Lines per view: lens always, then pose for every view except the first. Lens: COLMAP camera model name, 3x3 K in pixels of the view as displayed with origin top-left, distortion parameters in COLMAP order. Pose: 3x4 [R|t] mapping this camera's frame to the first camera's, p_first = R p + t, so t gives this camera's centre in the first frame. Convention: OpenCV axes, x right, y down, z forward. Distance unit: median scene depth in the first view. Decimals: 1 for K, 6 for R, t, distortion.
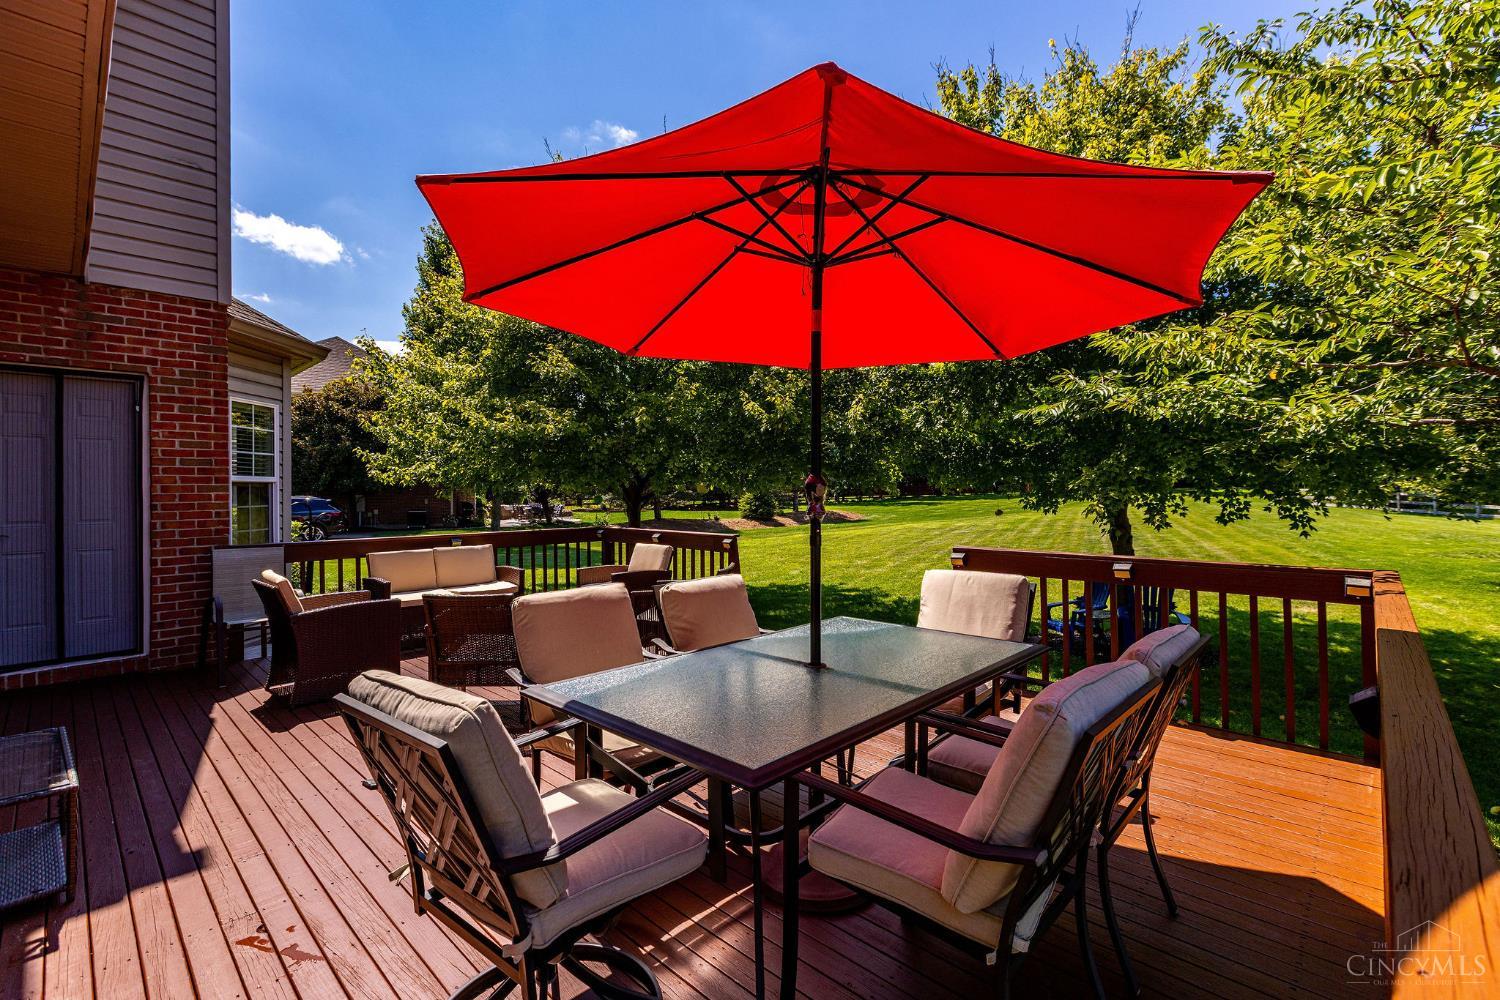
lens RADIAL K [[667.9, 0, 773.1], [0, 667.9, 496.9], [0, 0, 1]] dist [0.001454, 0.000082]
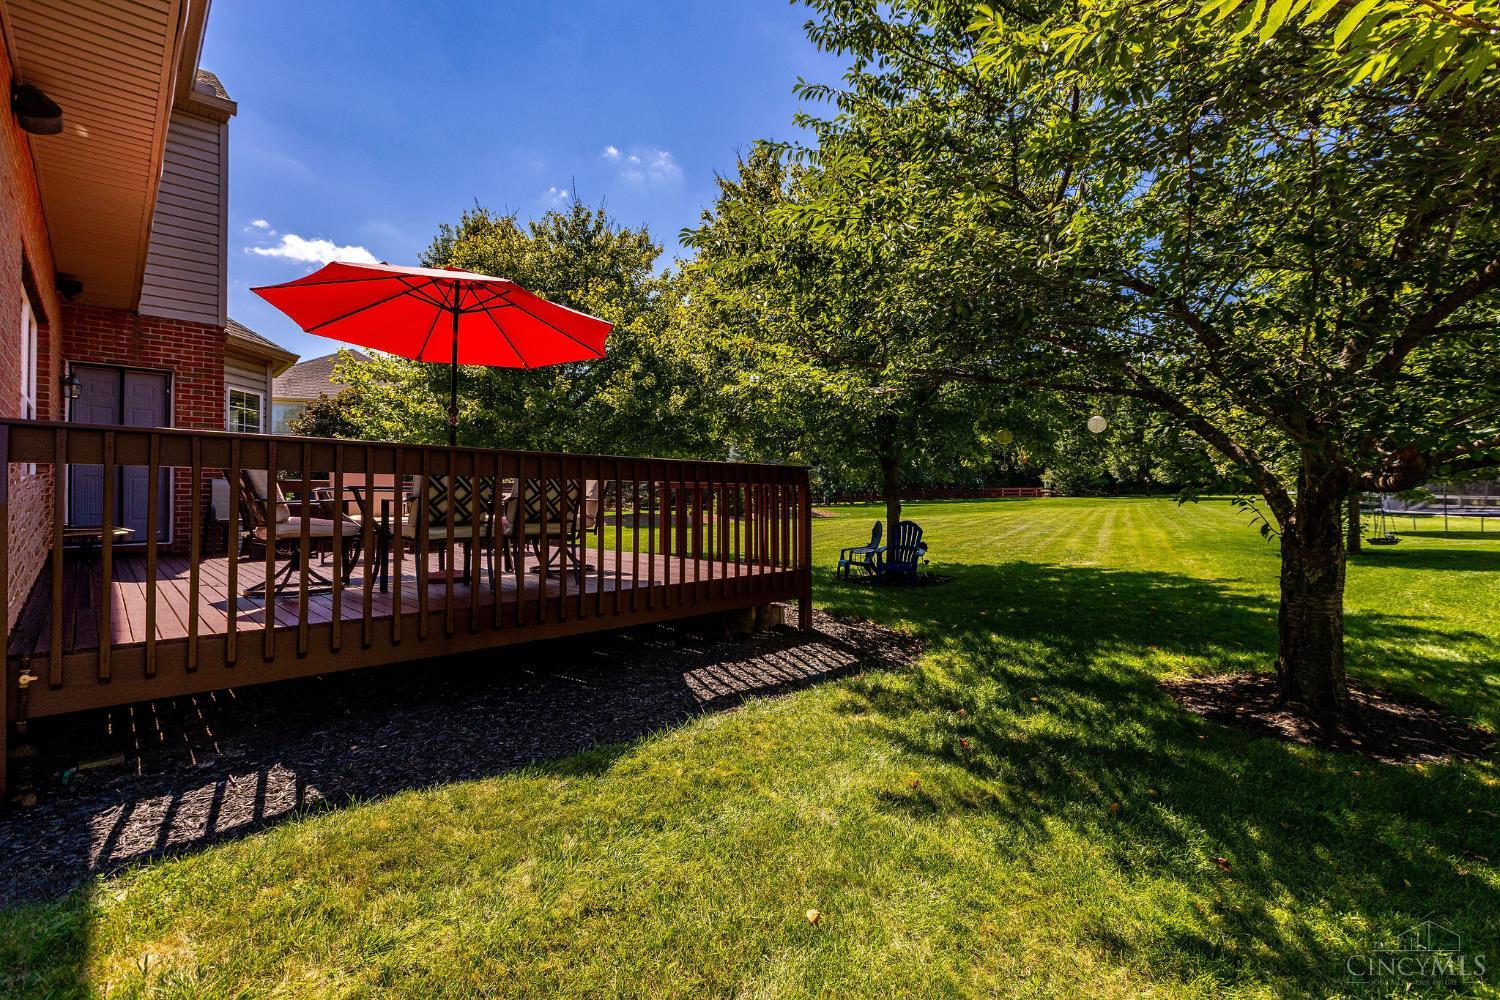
lens RADIAL K [[667.9, 0, 773.1], [0, 667.9, 496.9], [0, 0, 1]] dist [0.001454, 0.000082]
pose [[0.999439, 0.002109, -0.033430, 0.572244], [-0.002604, 0.999887, -0.014774, 0.144081], [0.033395, 0.014853, 0.999332, -0.569368]]
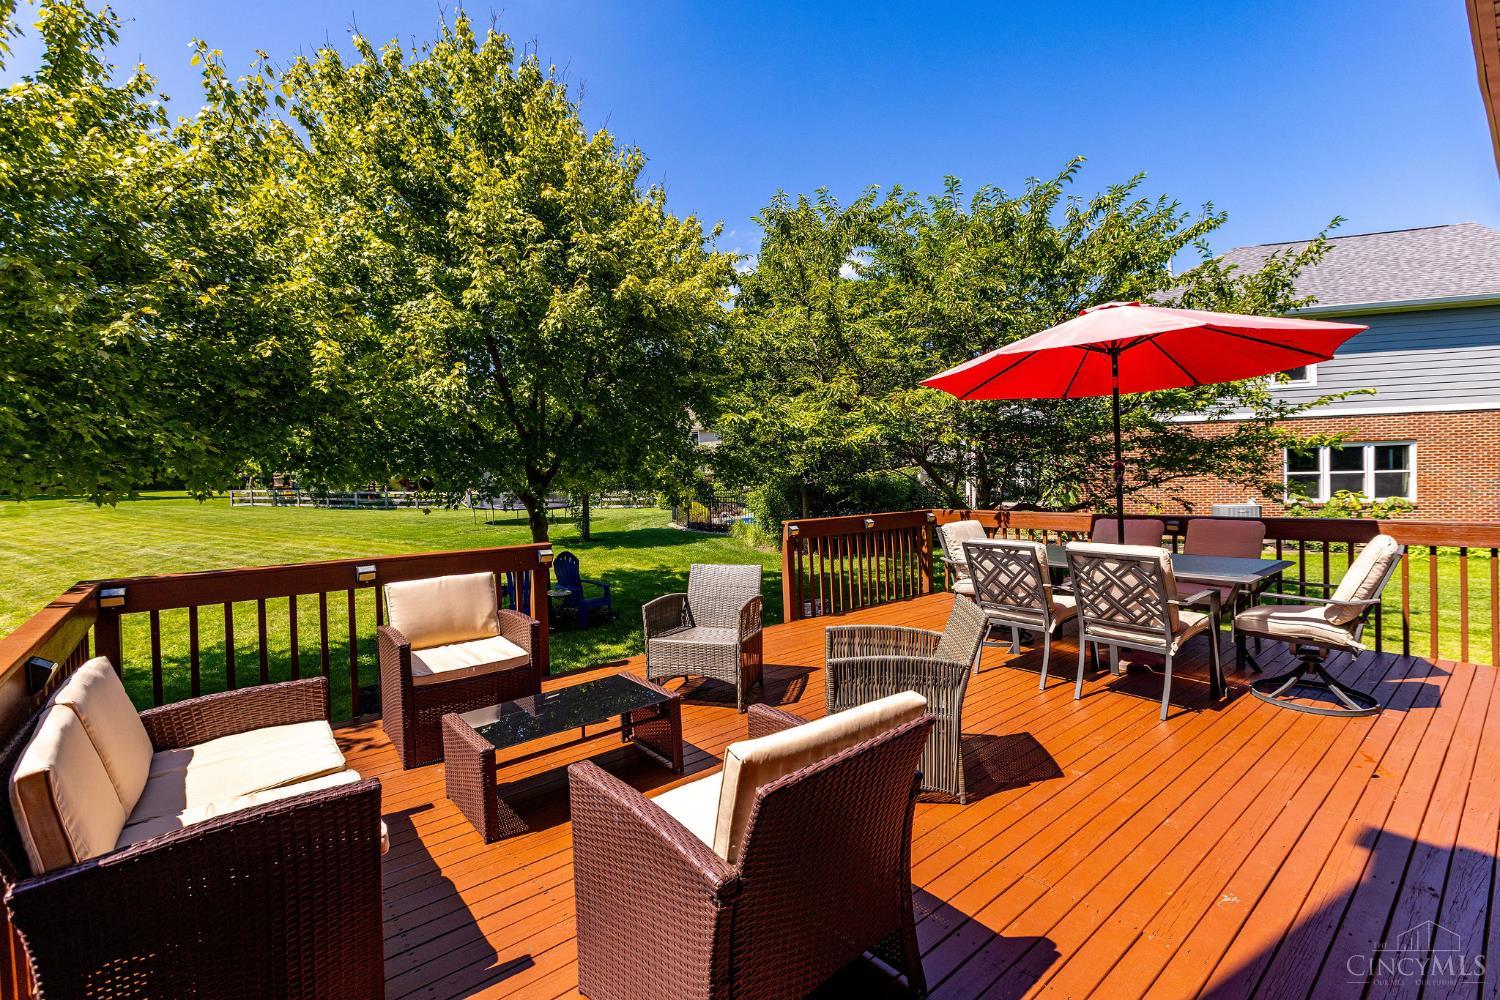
lens RADIAL K [[667.9, 0, 773.1], [0, 667.9, 496.9], [0, 0, 1]] dist [0.001454, 0.000082]
pose [[0.108658, -0.023515, 0.993801, -0.987354], [0.025869, 0.999449, 0.020821, -0.002605], [-0.993743, 0.023446, 0.109206, 0.901620]]
